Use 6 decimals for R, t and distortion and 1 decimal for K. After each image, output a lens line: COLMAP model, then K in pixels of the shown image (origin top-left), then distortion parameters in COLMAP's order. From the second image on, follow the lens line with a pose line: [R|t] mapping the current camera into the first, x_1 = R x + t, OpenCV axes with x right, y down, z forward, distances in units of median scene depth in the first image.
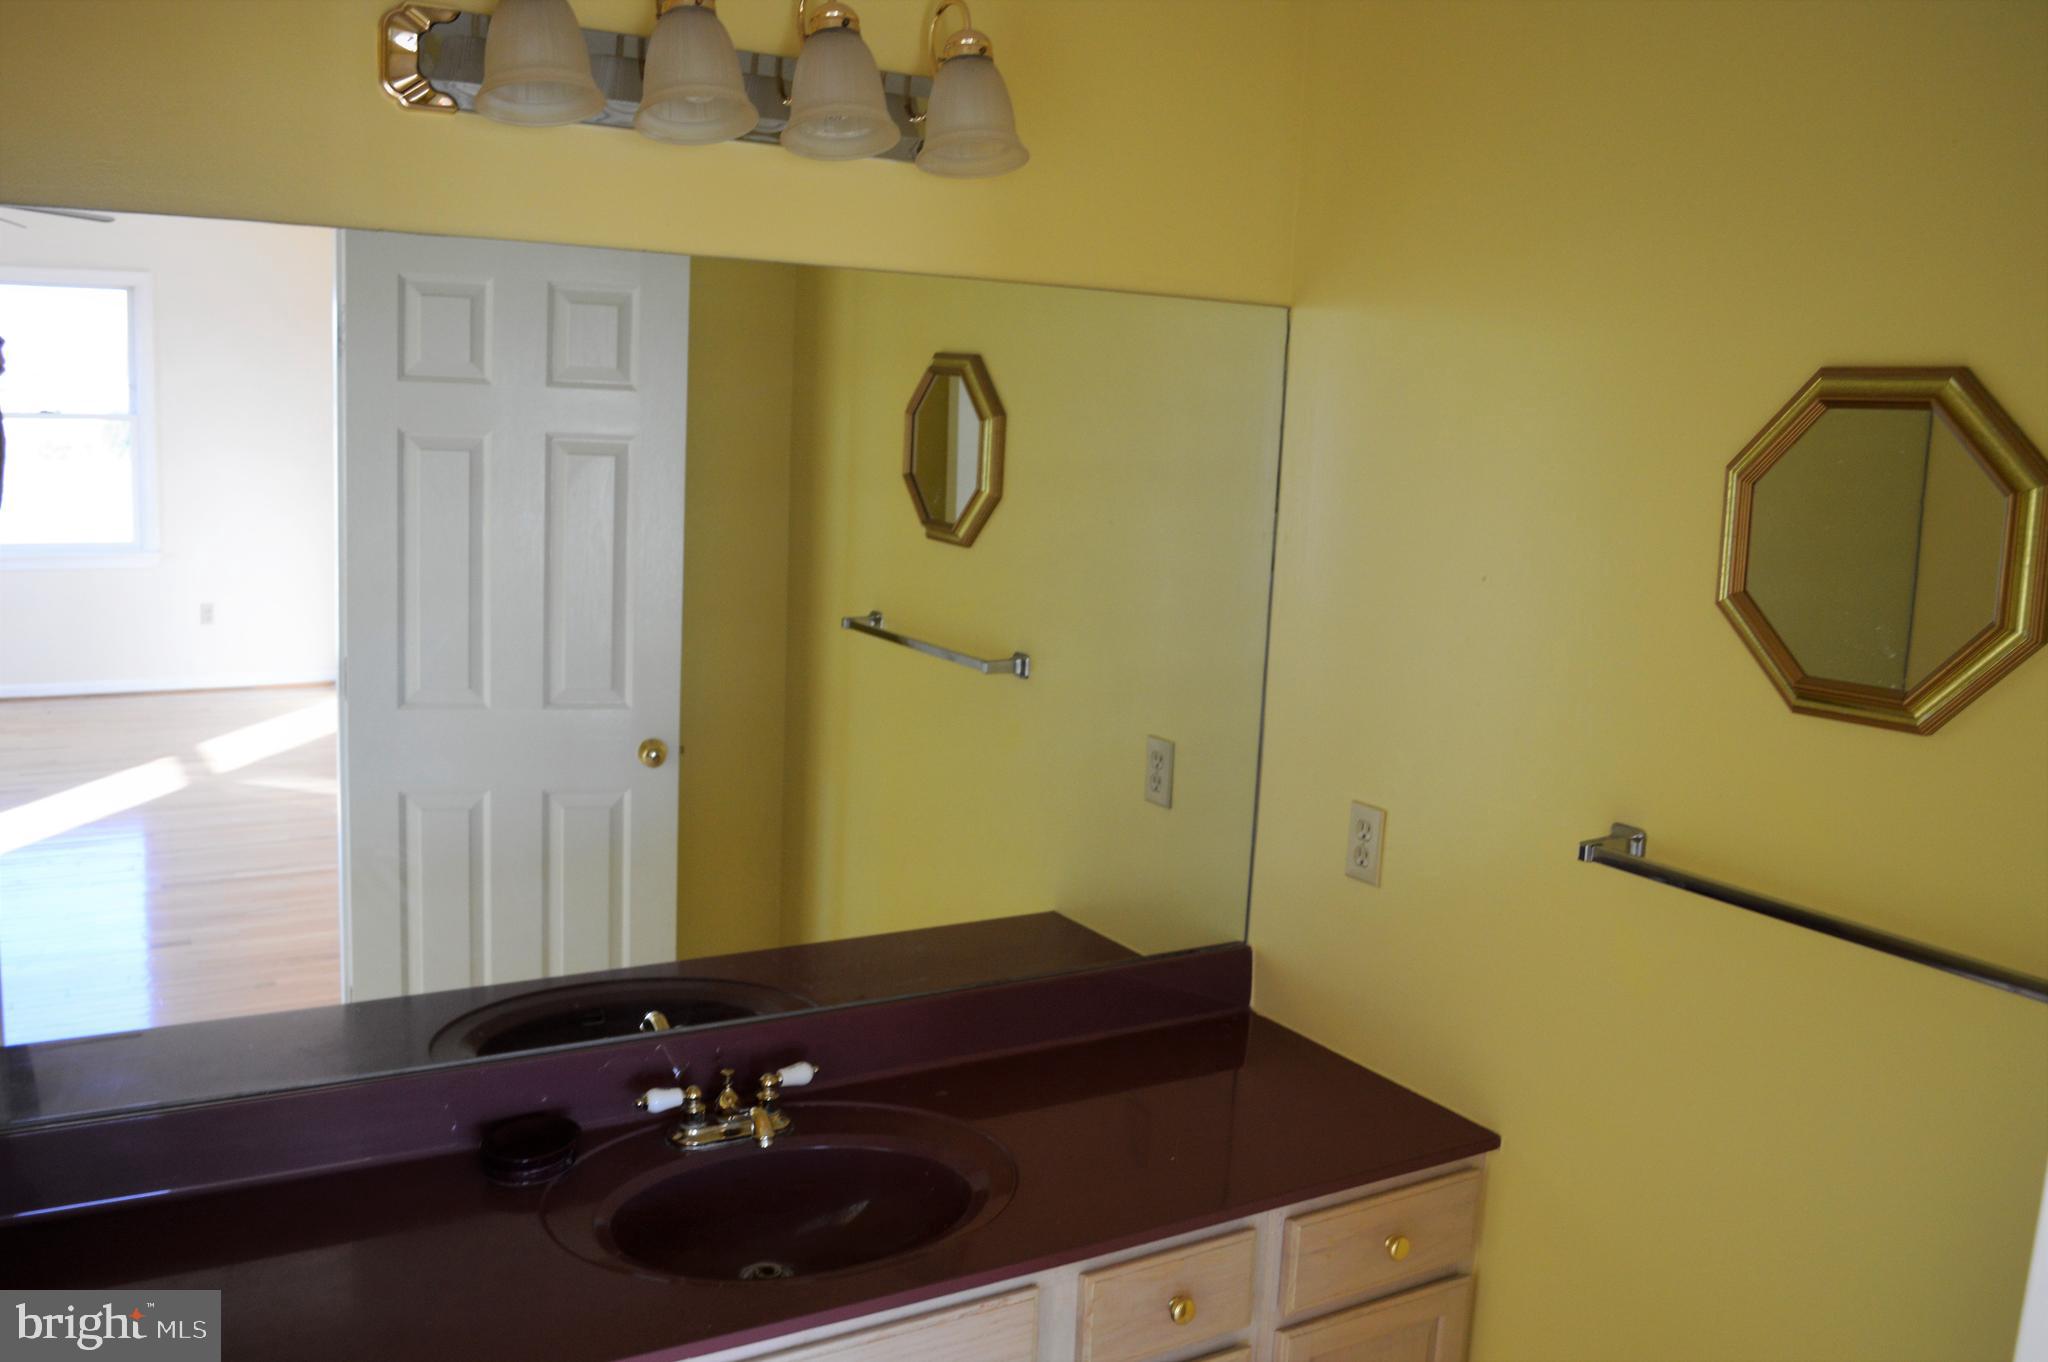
lens RADIAL K [[1778.9, 0, 1024.0], [0, 1778.9, 681.0], [0, 0, 1]] dist [0.160544, 0.001277]
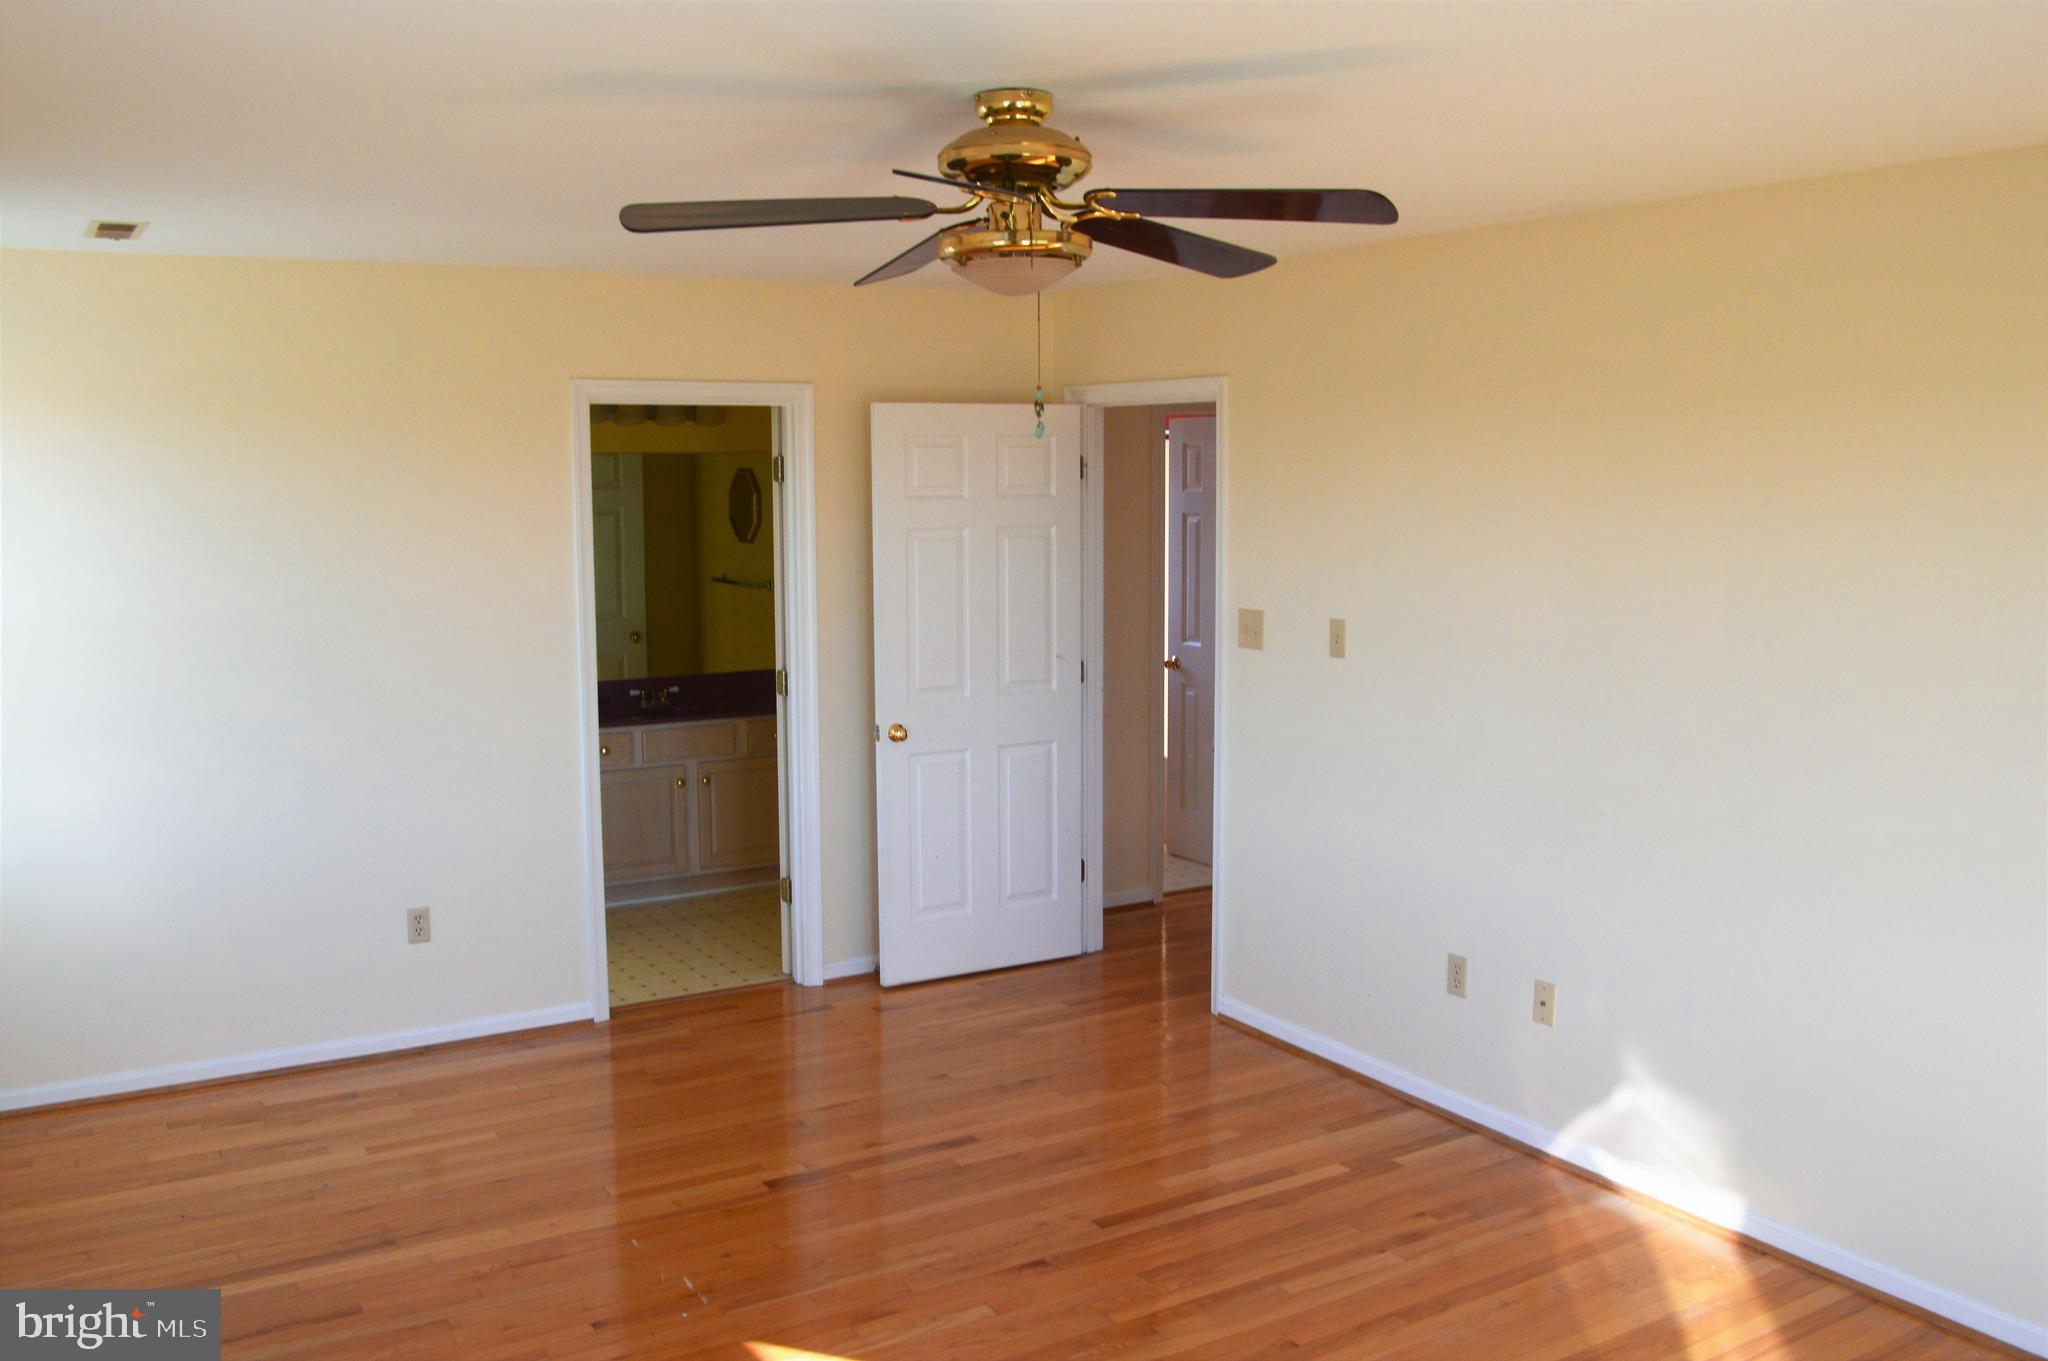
lens RADIAL K [[1732.9, 0, 1024.0], [0, 1732.9, 680.5], [0, 0, 1]] dist [-0.002517, -0.000471]
pose [[0.998894, -0.046956, -0.002605, 0.342497], [0.046832, 0.998255, -0.035976, 0.221524], [0.004290, 0.035814, 0.999349, -1.428297]]
